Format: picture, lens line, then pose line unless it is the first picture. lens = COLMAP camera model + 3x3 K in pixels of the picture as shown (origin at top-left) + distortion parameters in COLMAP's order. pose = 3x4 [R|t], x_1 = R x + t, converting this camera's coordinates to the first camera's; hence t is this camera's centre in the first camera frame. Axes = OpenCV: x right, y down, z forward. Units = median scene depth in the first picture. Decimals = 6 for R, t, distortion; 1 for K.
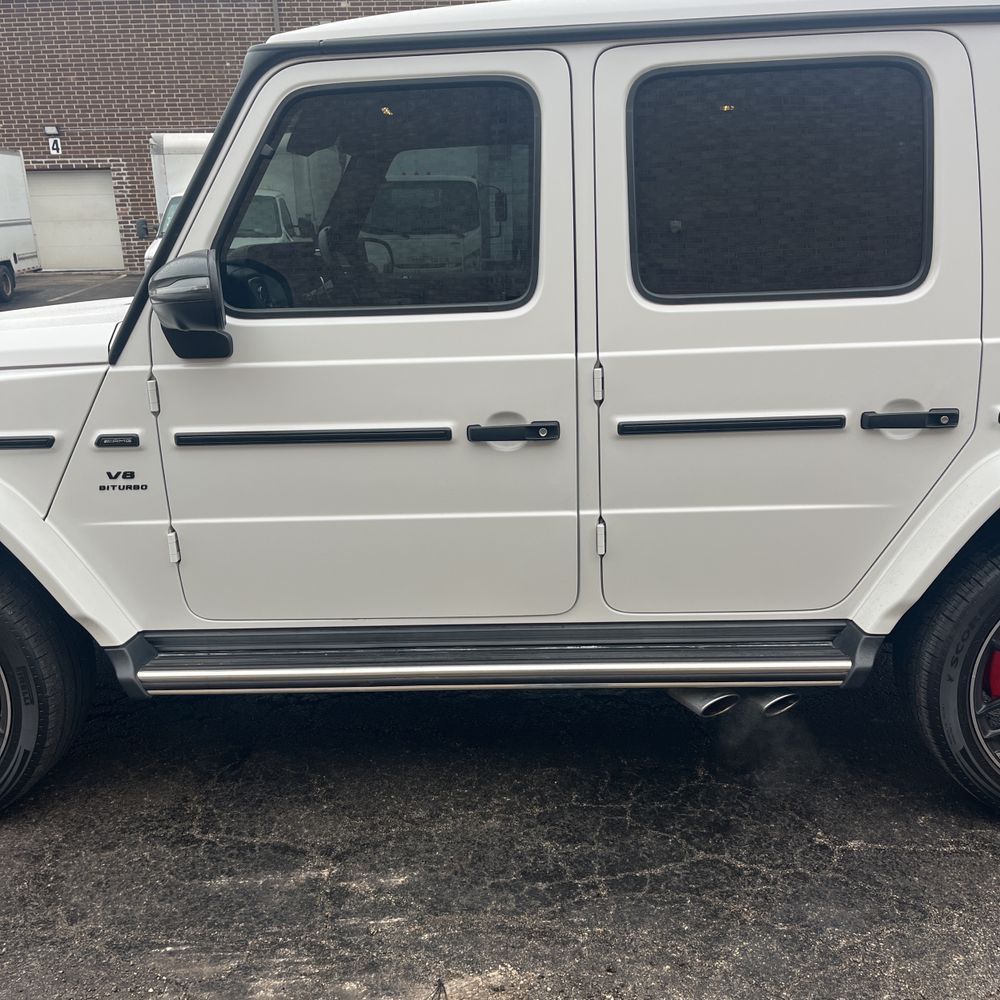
lens RADIAL K [[1012.1, 0, 504.7], [0, 1012.1, 506.4], [0, 0, 1]] dist [0.016809, 0.000000]
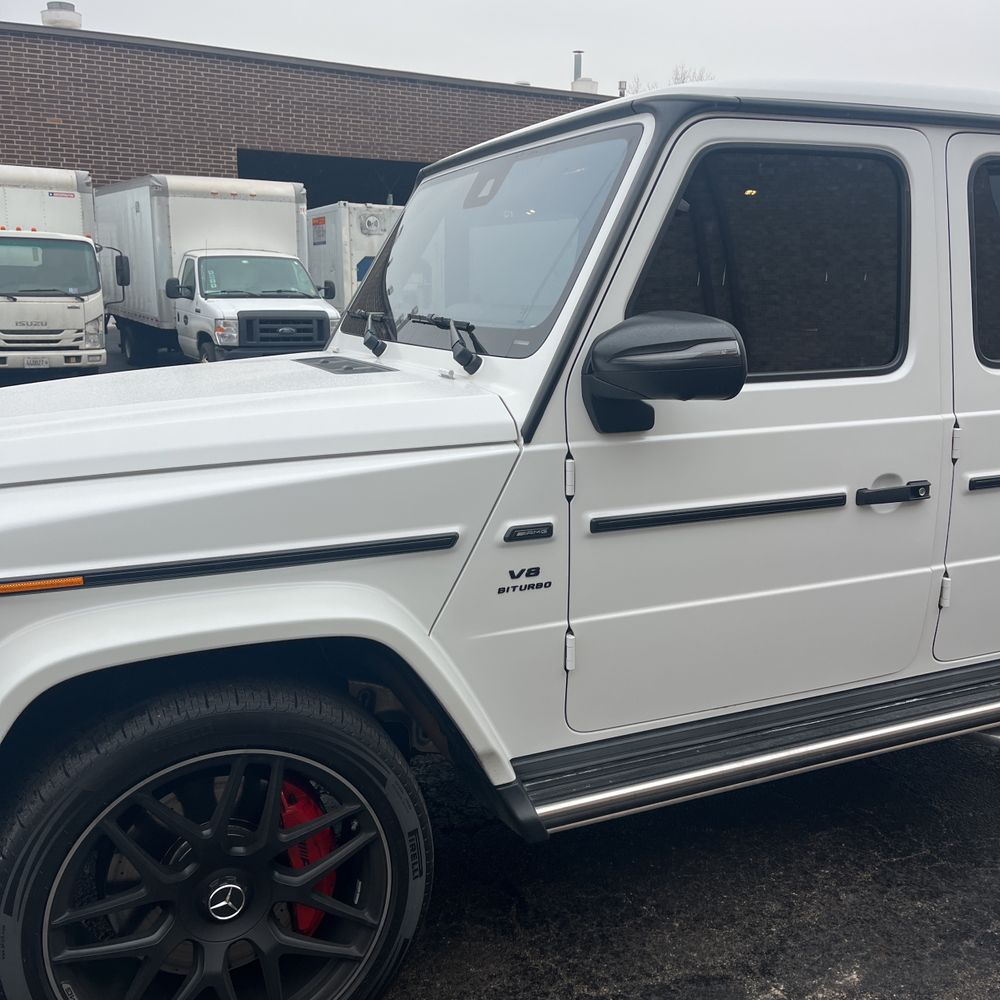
lens RADIAL K [[1012.1, 0, 505.0], [0, 1012.1, 498.2], [0, 0, 1]] dist [0.016809, 0.000000]
pose [[0.894379, -0.059301, 0.443362, -0.760023], [0.092277, 0.994314, -0.053154, -0.049393], [-0.437689, 0.088452, 0.894765, 0.253508]]
